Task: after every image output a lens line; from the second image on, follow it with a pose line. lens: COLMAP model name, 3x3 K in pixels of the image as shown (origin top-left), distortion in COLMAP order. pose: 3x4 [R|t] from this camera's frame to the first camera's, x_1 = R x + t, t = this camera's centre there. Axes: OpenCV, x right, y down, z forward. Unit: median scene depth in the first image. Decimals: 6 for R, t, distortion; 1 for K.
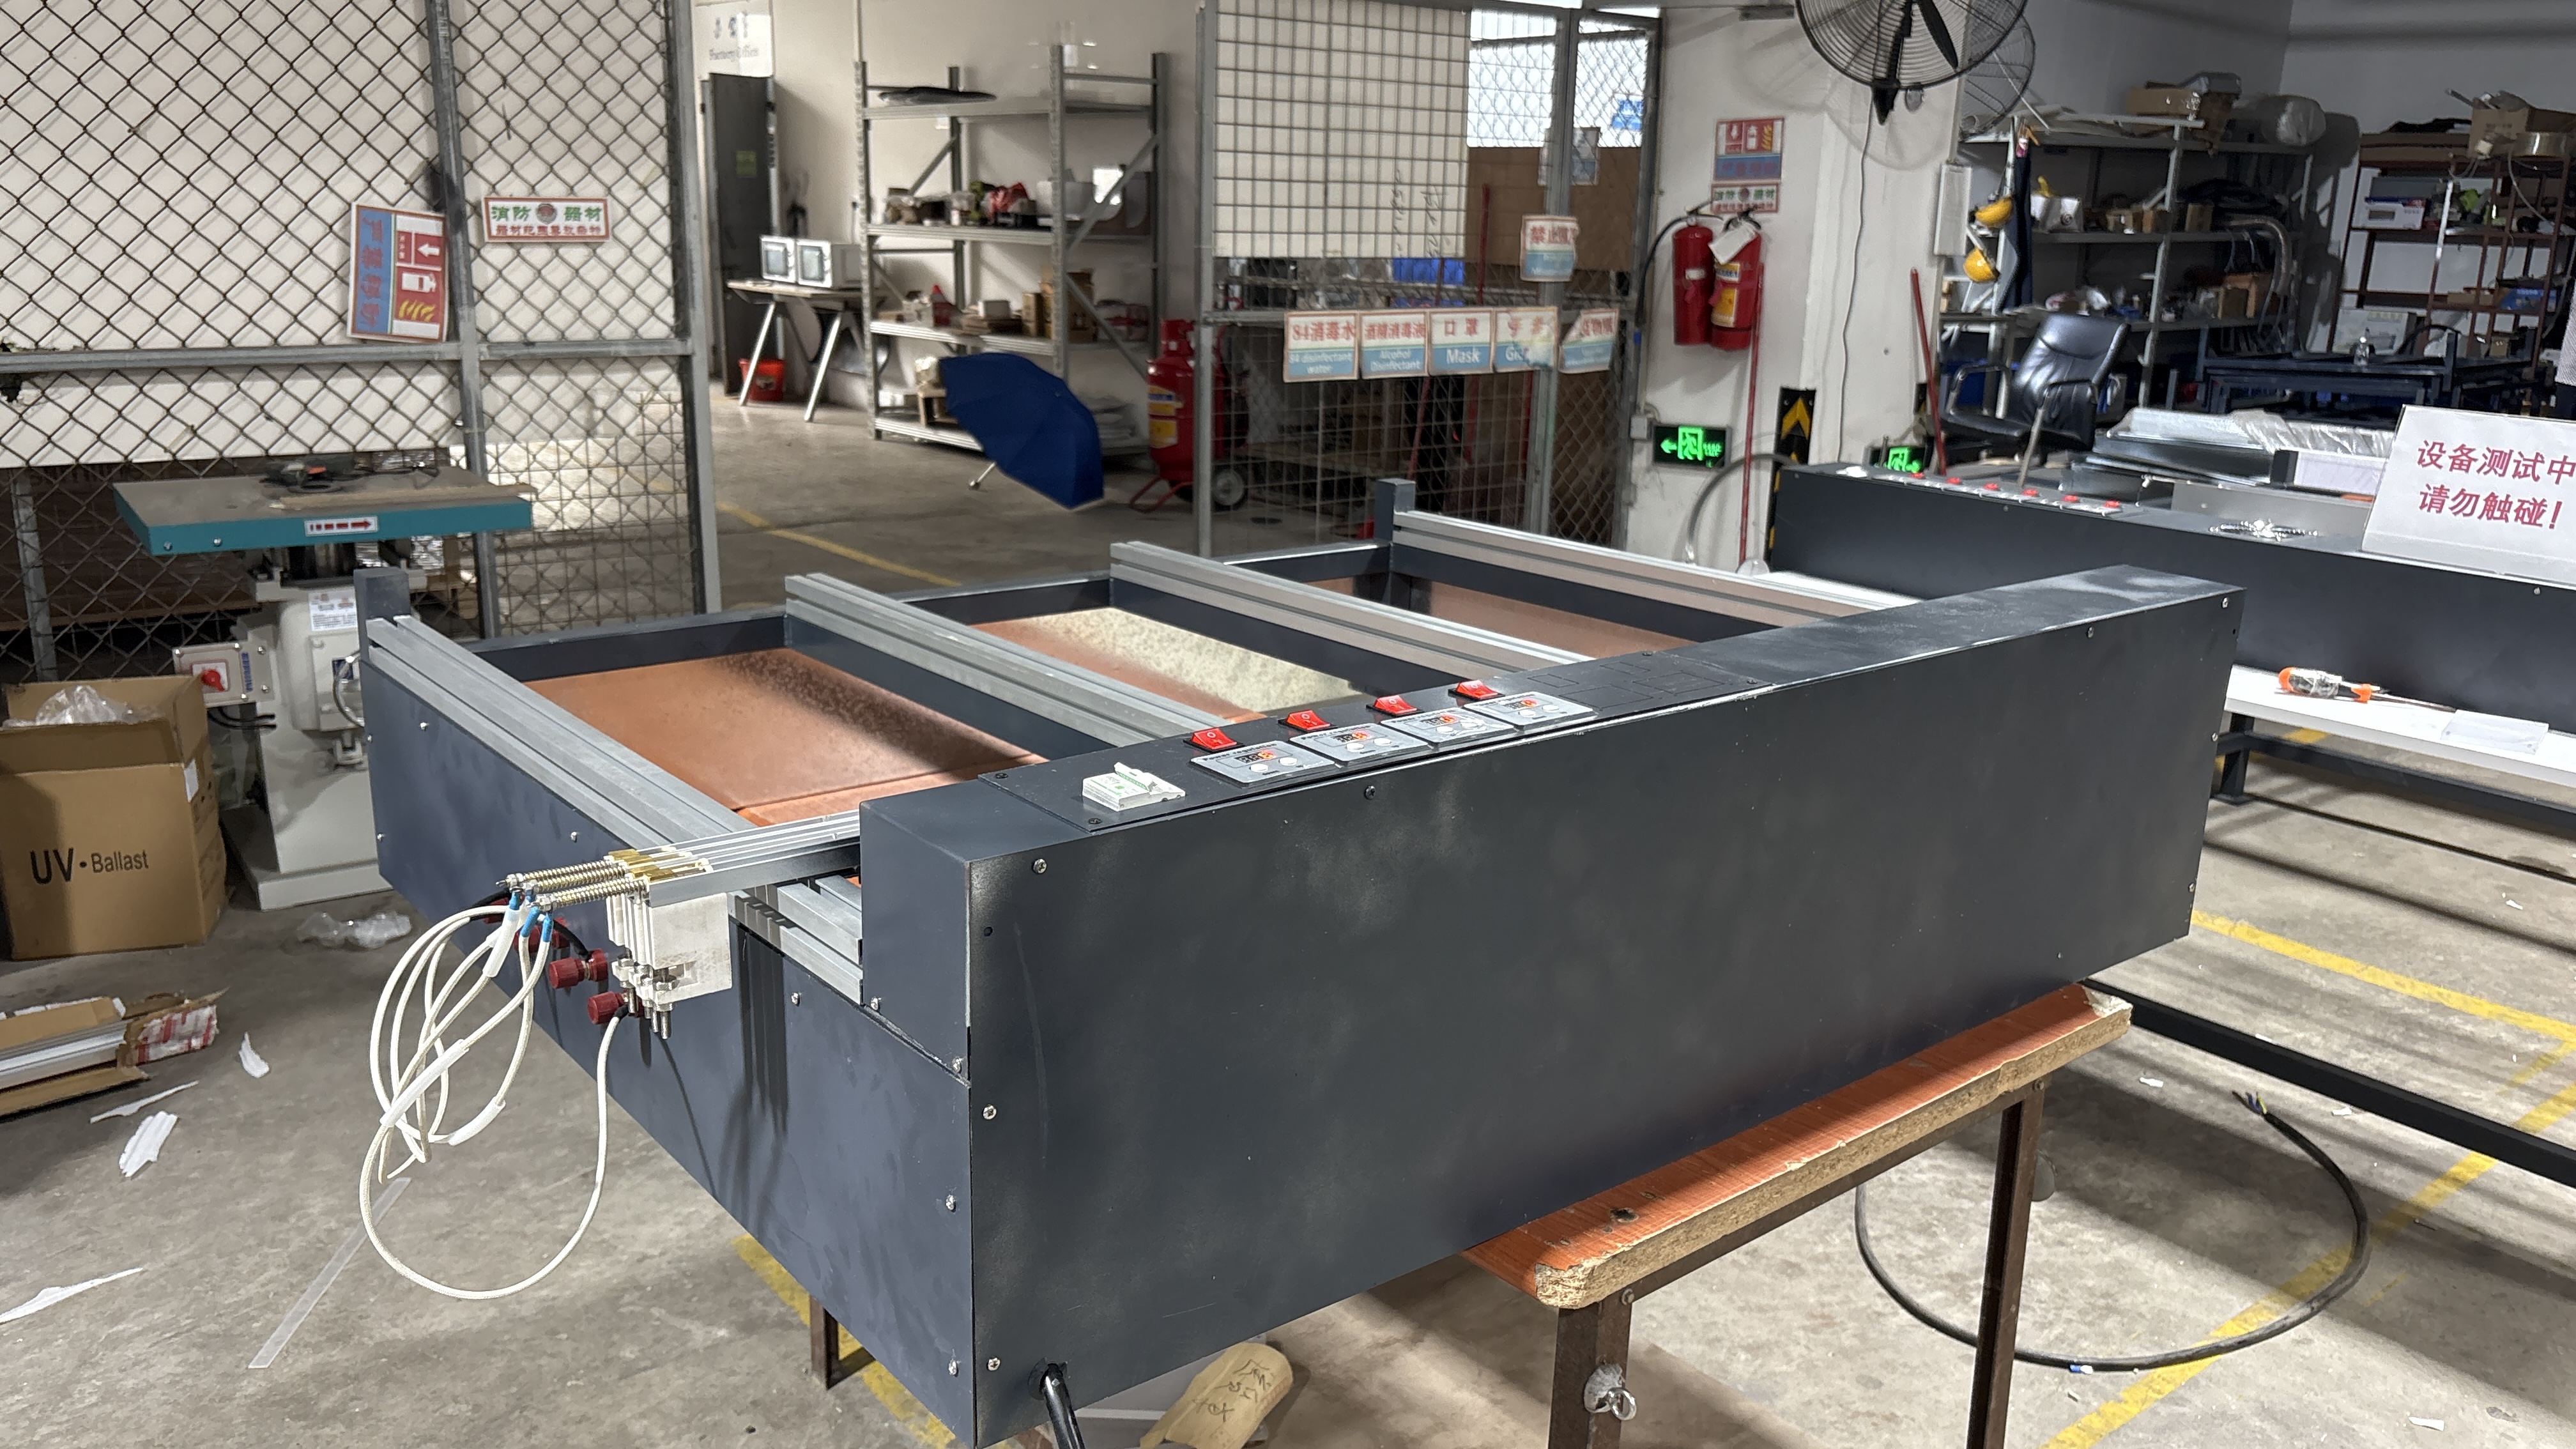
lens RADIAL K [[1937.0, 0, 1282.8], [0, 1937.0, 710.9], [0, 0, 1]] dist [-0.015129, -0.015764]
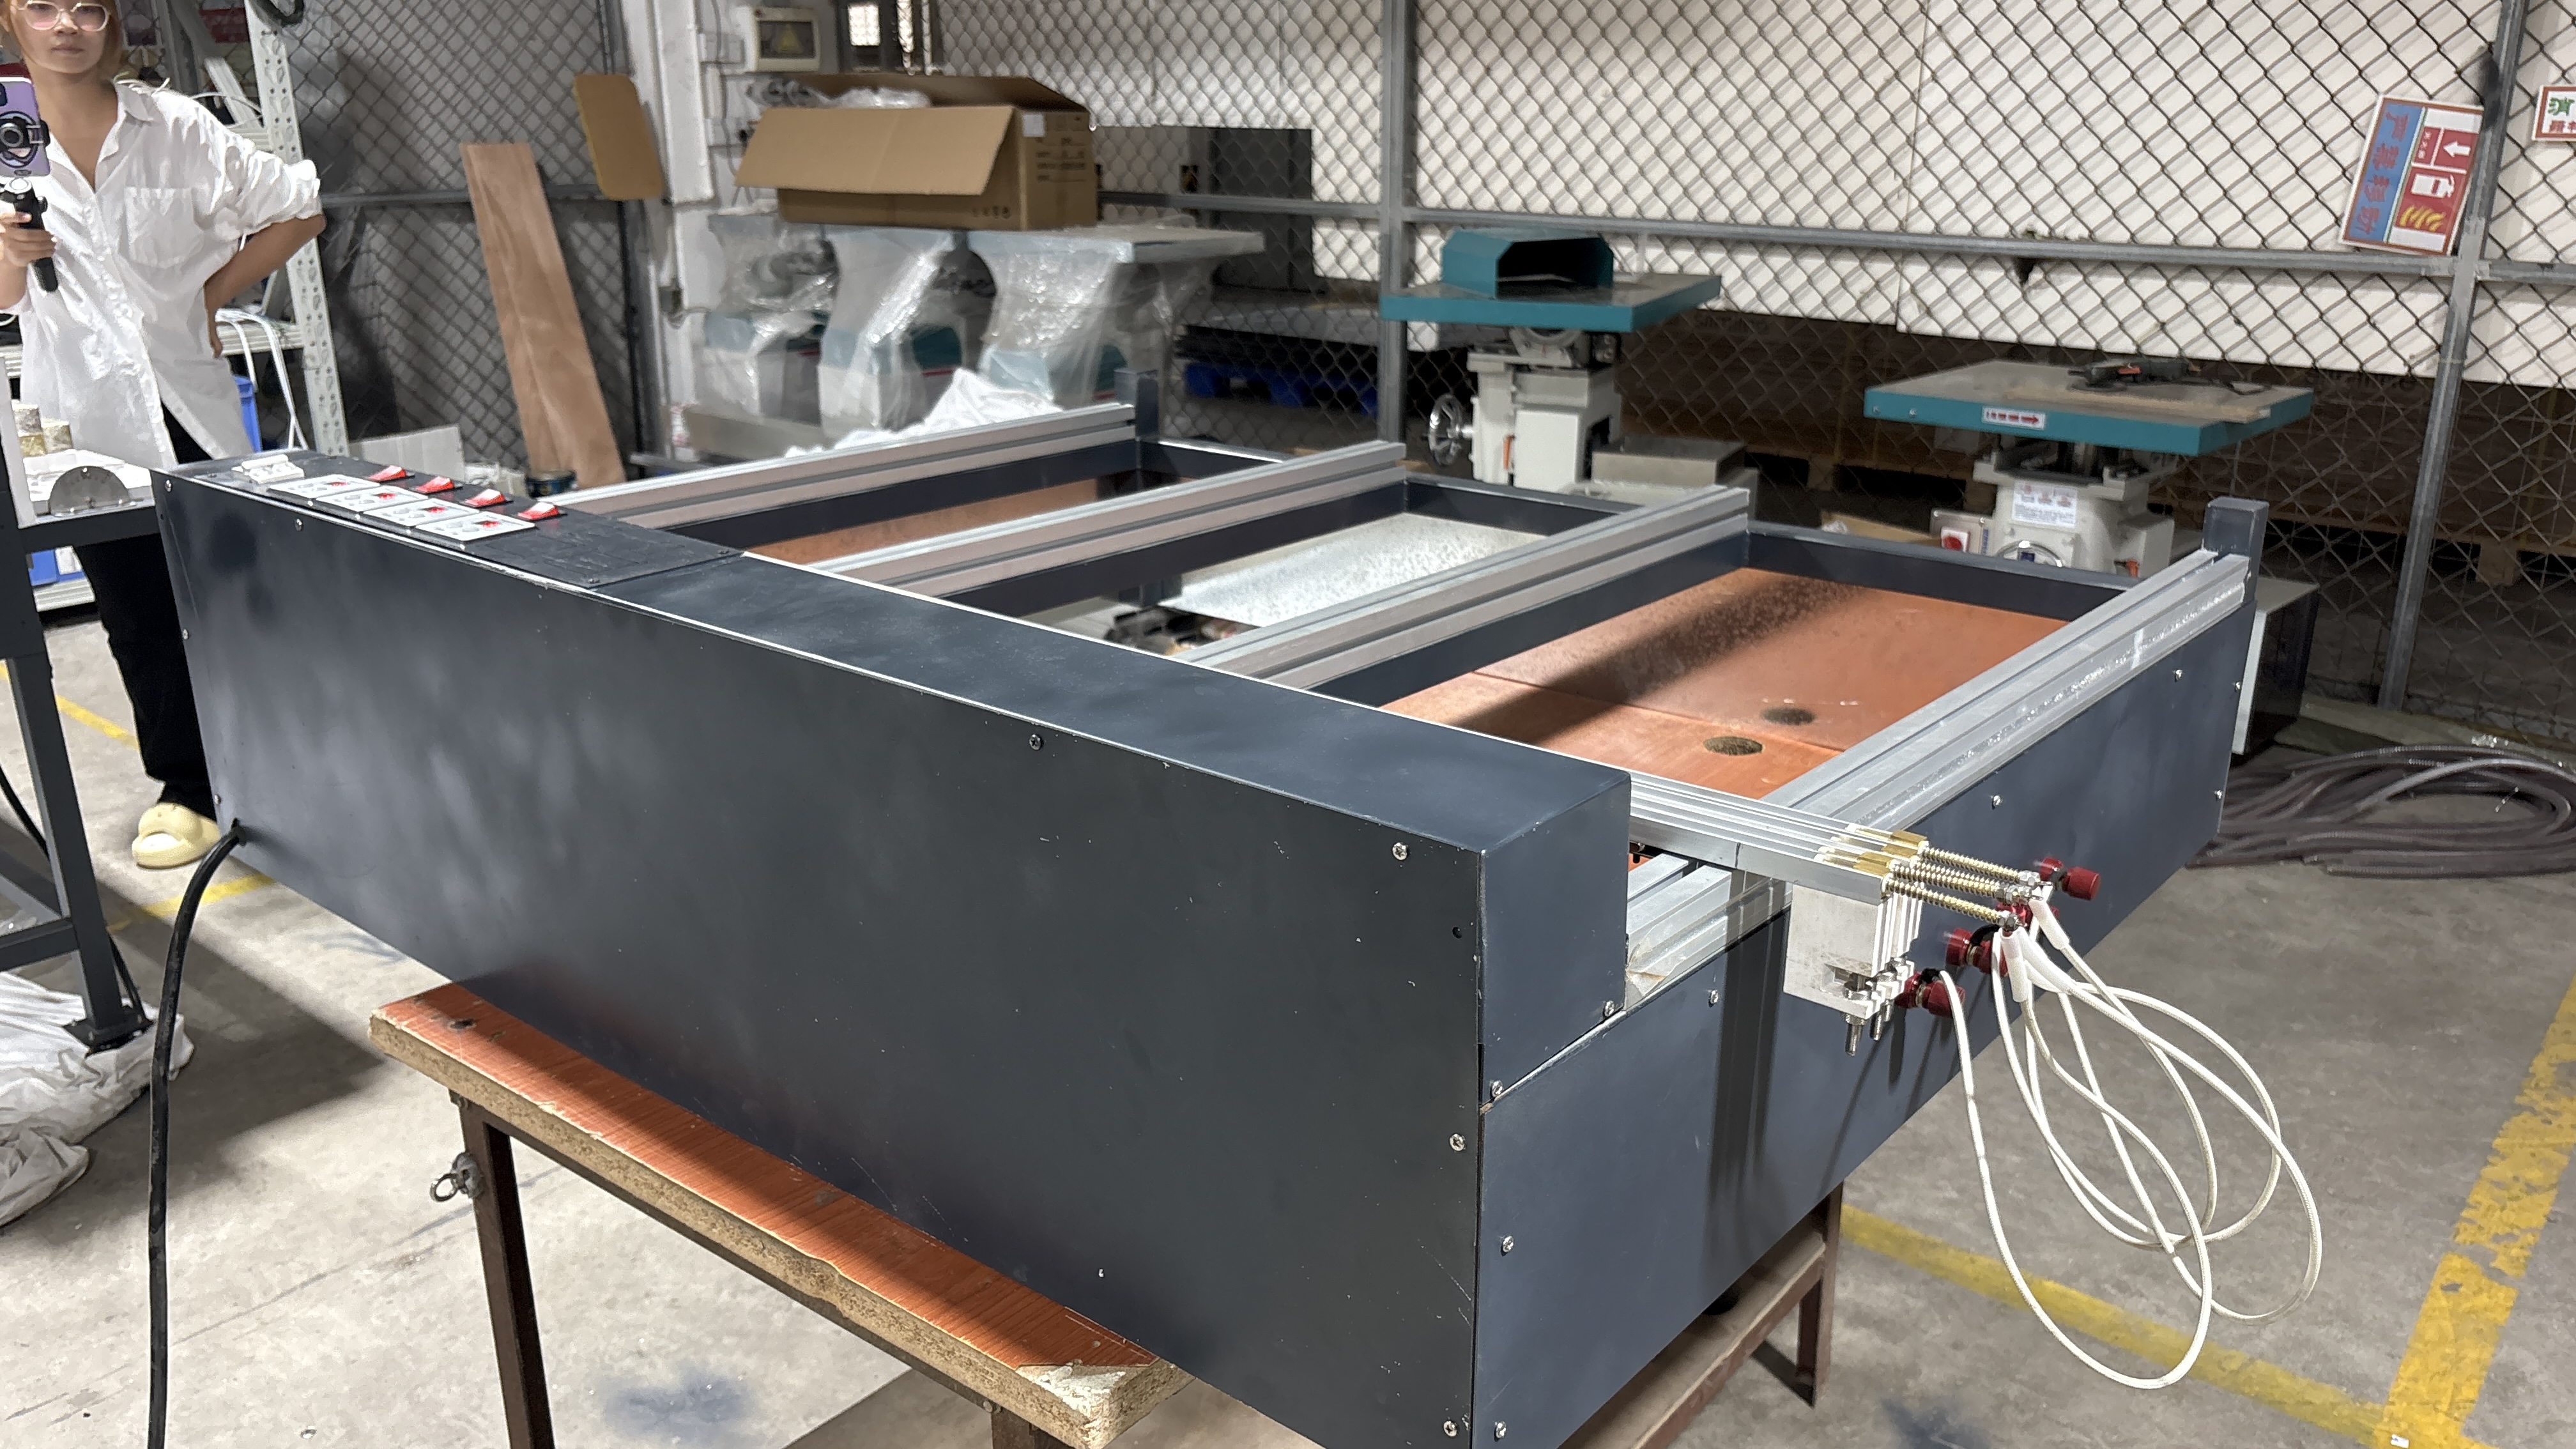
lens RADIAL K [[1937.0, 0, 1281.3], [0, 1937.0, 739.6], [0, 0, 1]] dist [-0.015129, -0.015764]
pose [[0.192536, 0.281927, -0.939919, 0.353826], [-0.231521, 0.943850, 0.235681, -0.069851], [0.953587, 0.172234, 0.246998, 0.332969]]
